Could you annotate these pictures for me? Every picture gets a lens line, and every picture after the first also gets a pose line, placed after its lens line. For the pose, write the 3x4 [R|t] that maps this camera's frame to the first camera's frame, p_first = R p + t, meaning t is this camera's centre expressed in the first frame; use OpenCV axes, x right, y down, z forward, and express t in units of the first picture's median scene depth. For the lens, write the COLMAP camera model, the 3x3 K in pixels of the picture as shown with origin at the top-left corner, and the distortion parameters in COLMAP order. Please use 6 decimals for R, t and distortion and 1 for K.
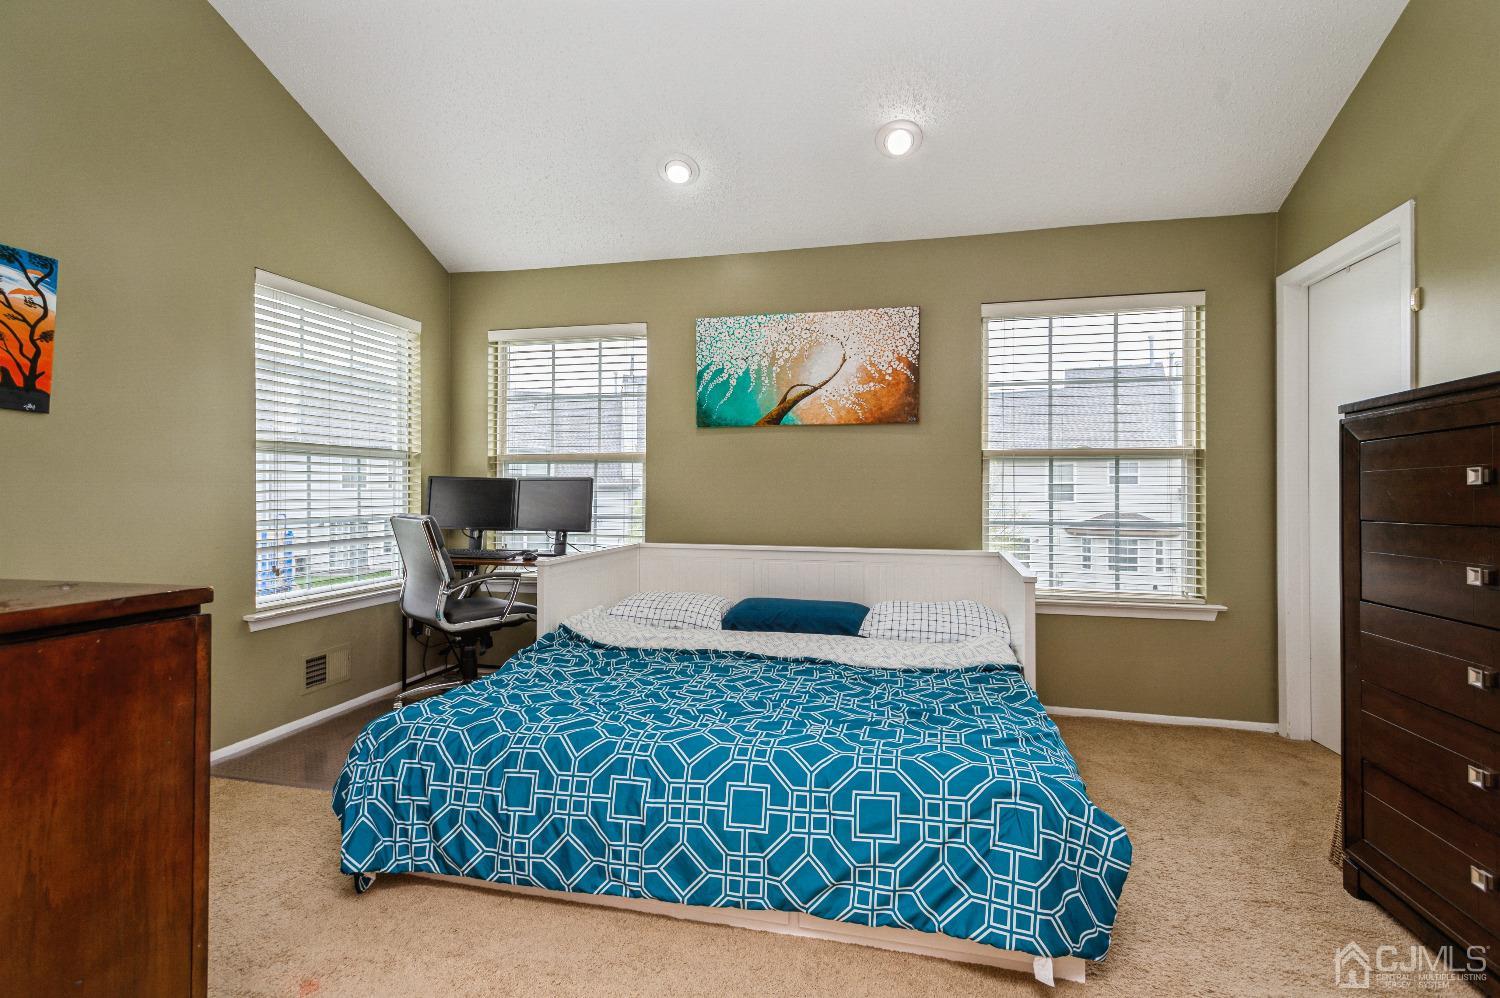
lens RADIAL K [[712.4, 0, 748.3], [0, 712.4, 502.6], [0, 0, 1]] dist [0.019432, -0.000354]
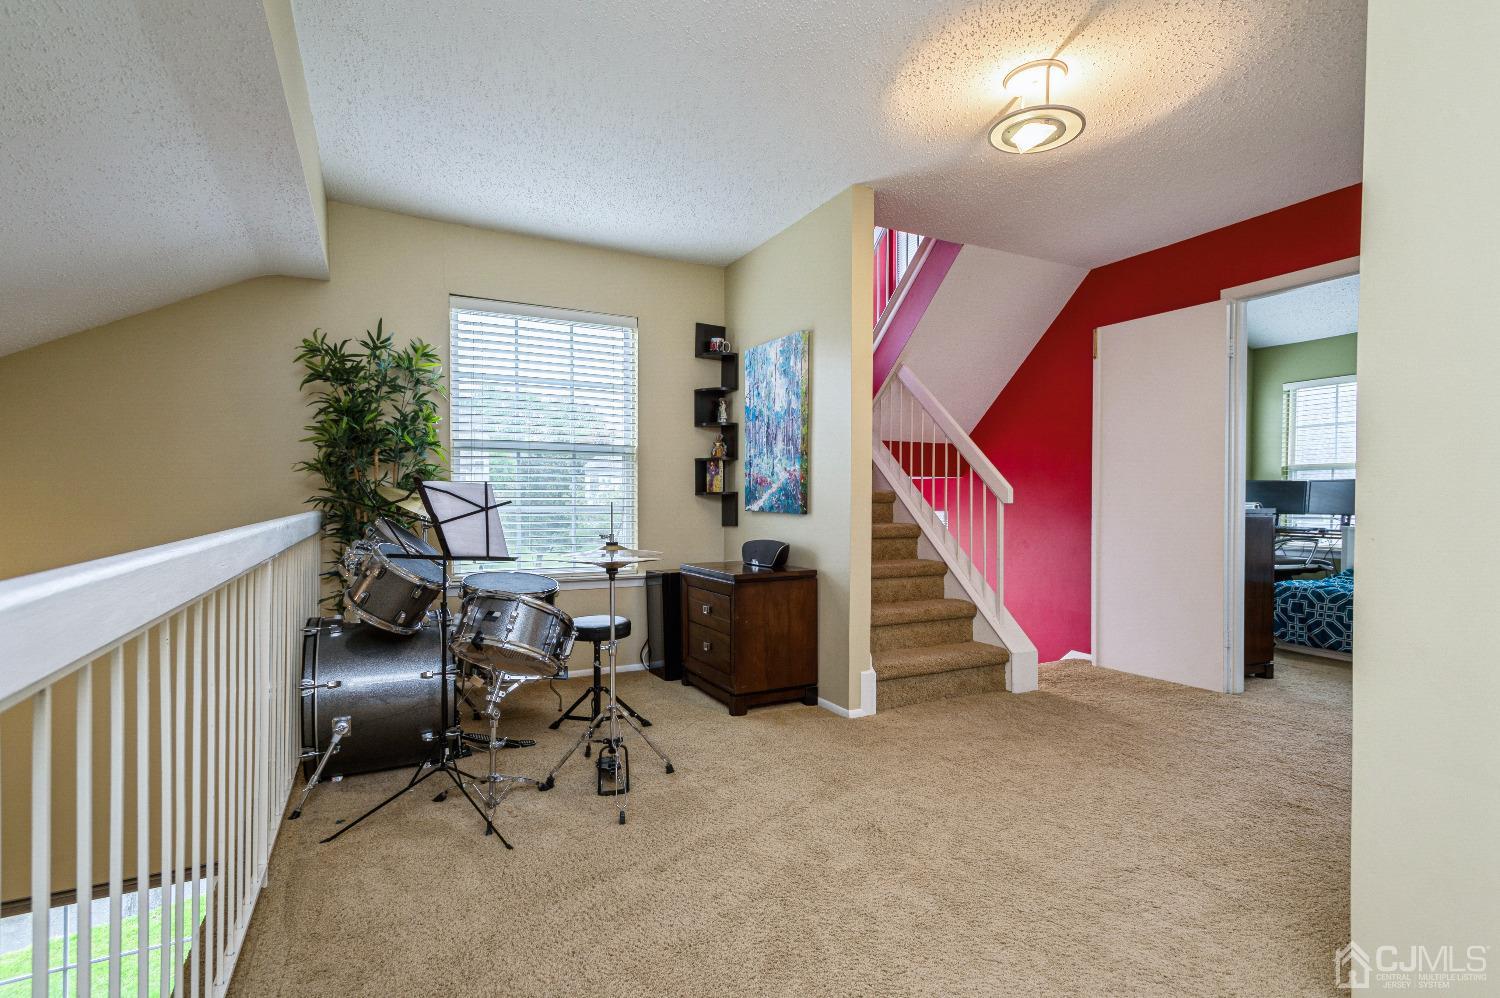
lens RADIAL K [[712.4, 0, 748.3], [0, 712.4, 502.6], [0, 0, 1]] dist [0.019432, -0.000354]
pose [[0.634701, 0.007182, -0.772724, 0.107346], [-0.009302, 0.999955, 0.001653, 0.021767], [0.772702, 0.006139, 0.634740, -0.900564]]
